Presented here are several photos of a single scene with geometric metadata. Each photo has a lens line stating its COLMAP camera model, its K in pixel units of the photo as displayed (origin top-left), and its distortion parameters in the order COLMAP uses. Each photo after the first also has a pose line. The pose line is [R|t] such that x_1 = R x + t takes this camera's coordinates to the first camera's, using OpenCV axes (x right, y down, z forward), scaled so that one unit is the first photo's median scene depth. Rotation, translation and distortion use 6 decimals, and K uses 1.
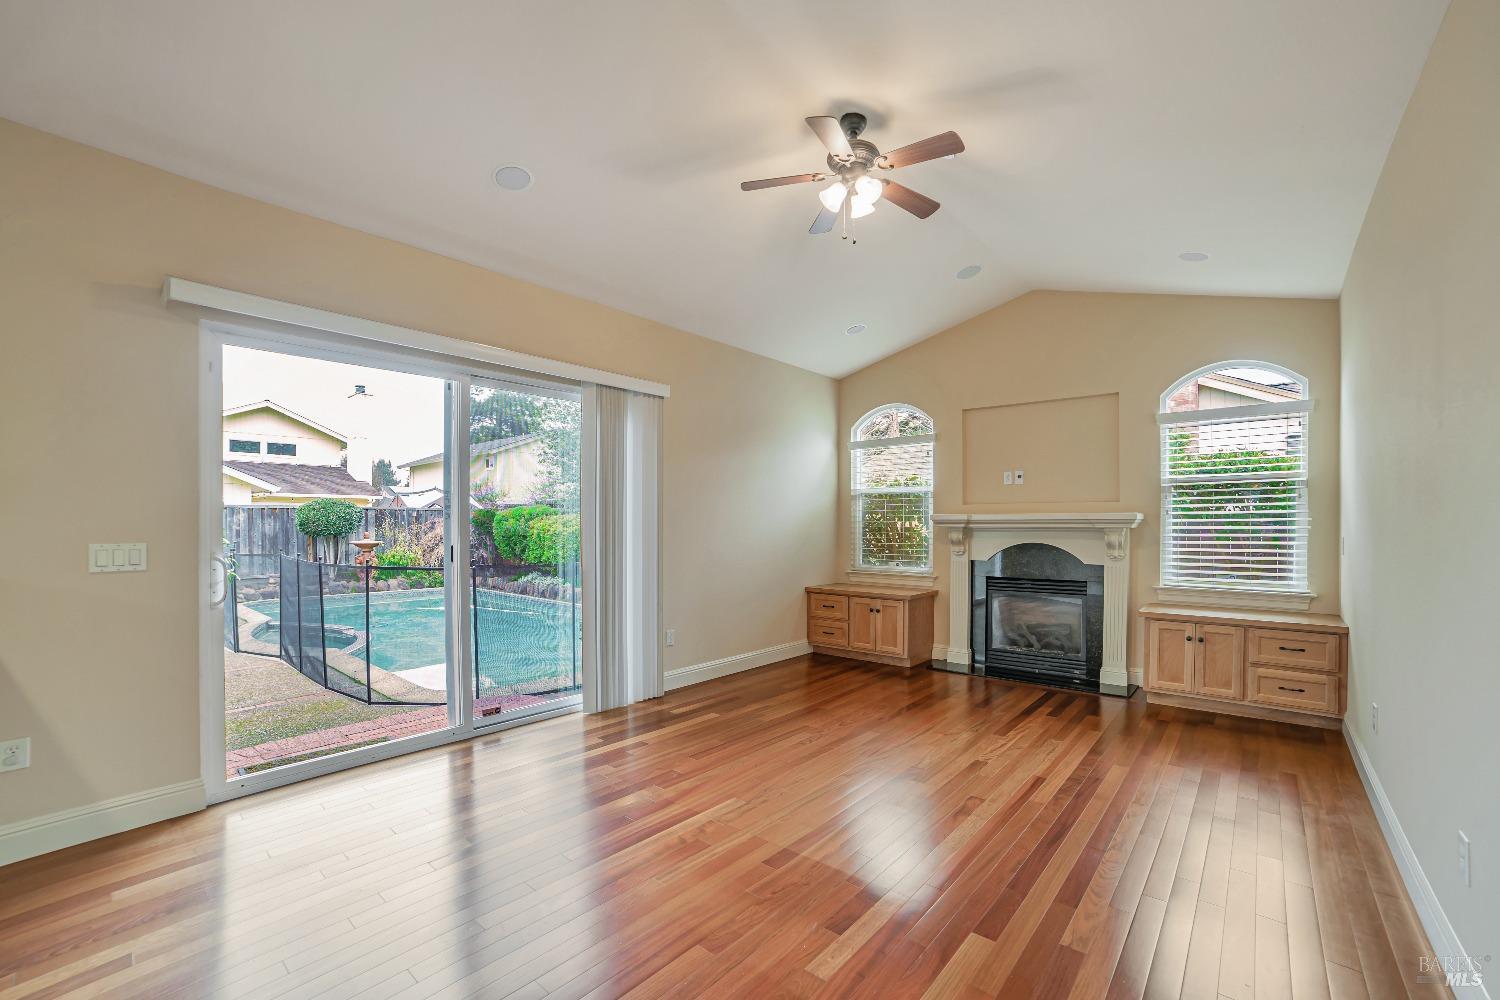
lens RADIAL K [[652.1, 0, 748.4], [0, 652.1, 509.9], [0, 0, 1]] dist [-0.000497, 0.000075]
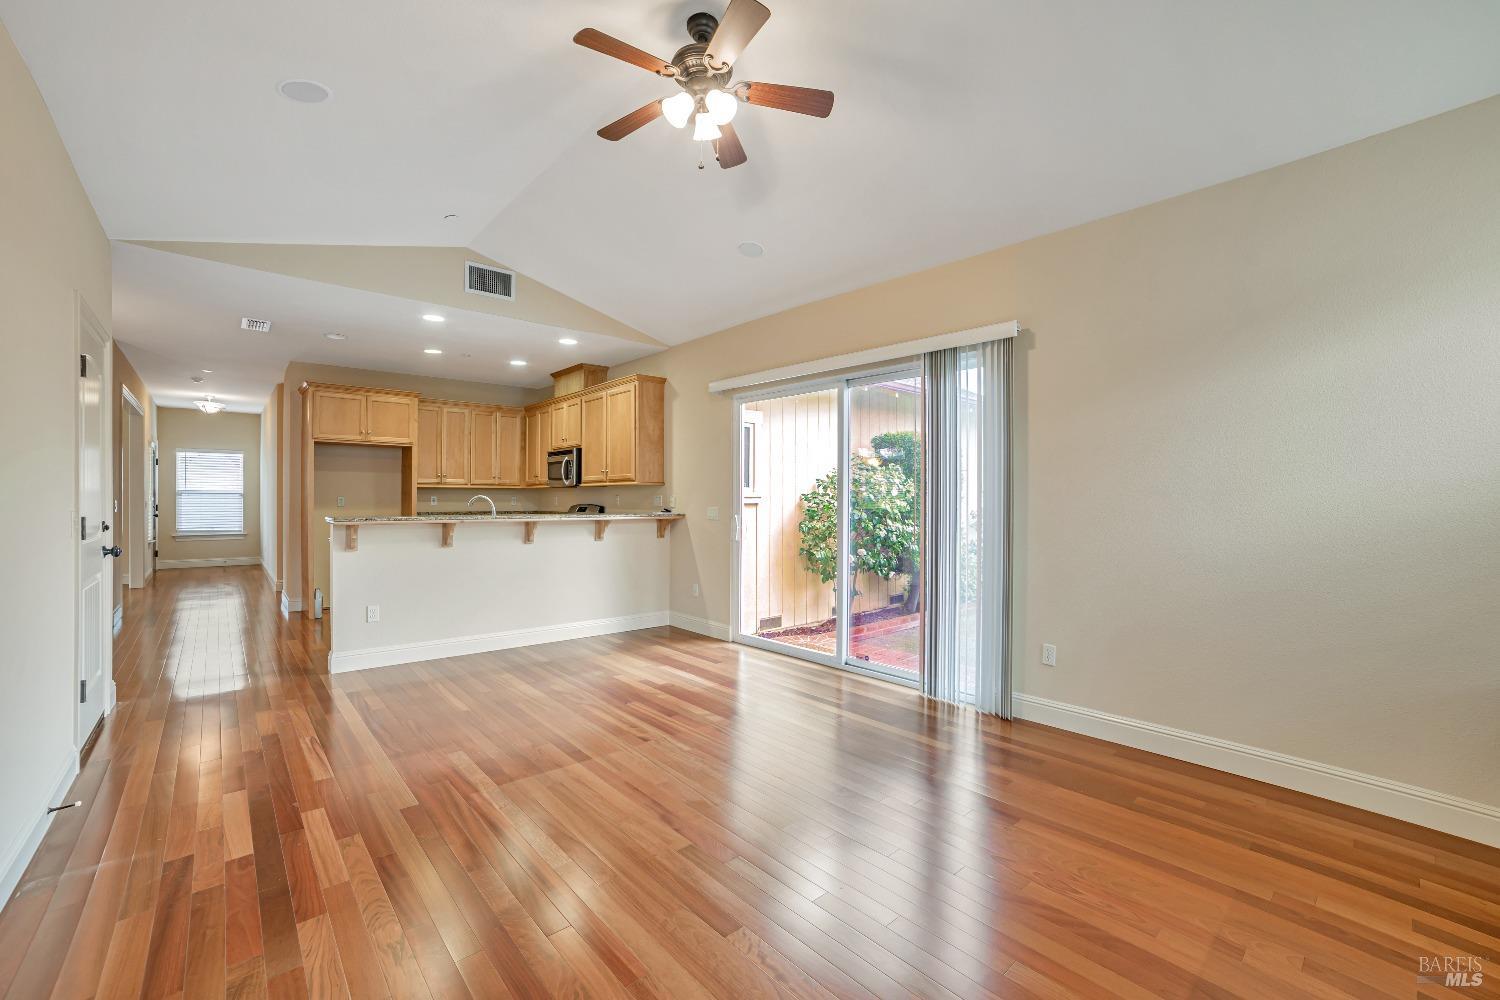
lens RADIAL K [[652.1, 0, 748.4], [0, 652.1, 509.9], [0, 0, 1]] dist [-0.000497, 0.000075]
pose [[-0.135703, 0.015306, -0.990631, 2.134107], [0.009487, 0.999855, 0.014149, 0.053370], [0.990704, -0.007478, -0.135829, 2.499038]]
